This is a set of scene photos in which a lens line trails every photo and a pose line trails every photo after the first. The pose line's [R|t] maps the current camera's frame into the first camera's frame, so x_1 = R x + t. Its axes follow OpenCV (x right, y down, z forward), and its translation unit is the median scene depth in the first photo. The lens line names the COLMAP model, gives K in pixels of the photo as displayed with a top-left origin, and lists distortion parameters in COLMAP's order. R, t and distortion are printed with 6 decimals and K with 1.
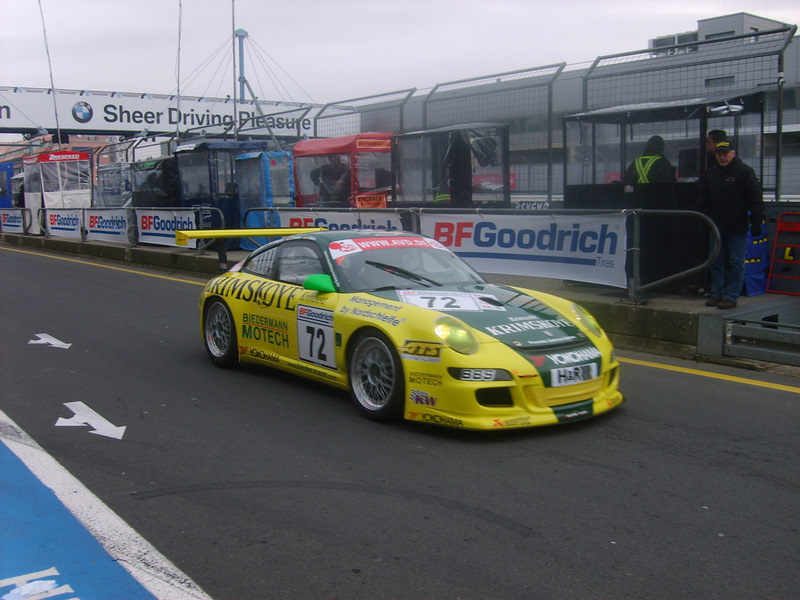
lens RADIAL K [[856.0, 0, 386.8], [0, 856.0, 301.0], [0, 0, 1]] dist [-0.148295, 0.114967]
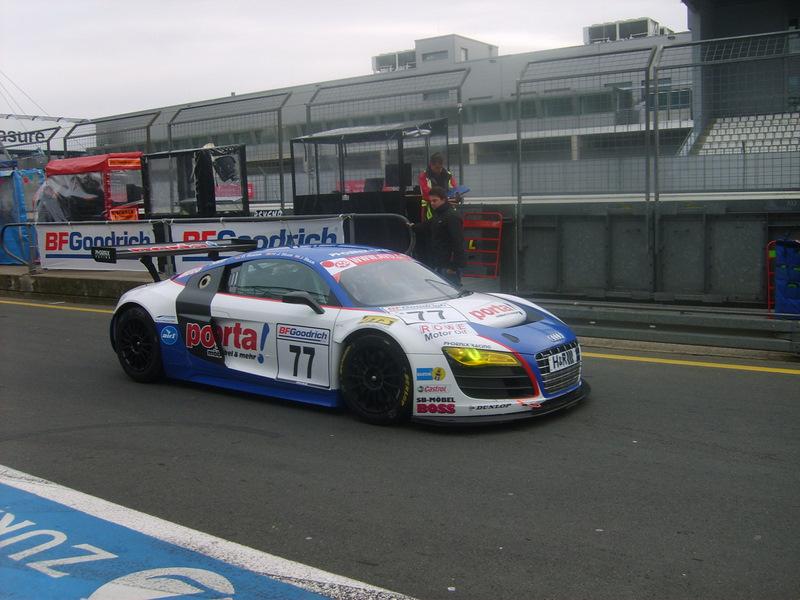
lens RADIAL K [[843.0, 0, 391.8], [0, 843.0, 300.1], [0, 0, 1]] dist [-0.155270, 0.138527]
pose [[0.951802, -0.053548, 0.302004, -0.015848], [0.056232, 0.998418, -0.000195, 0.011821], [-0.301516, 0.017168, 0.953307, -0.107341]]
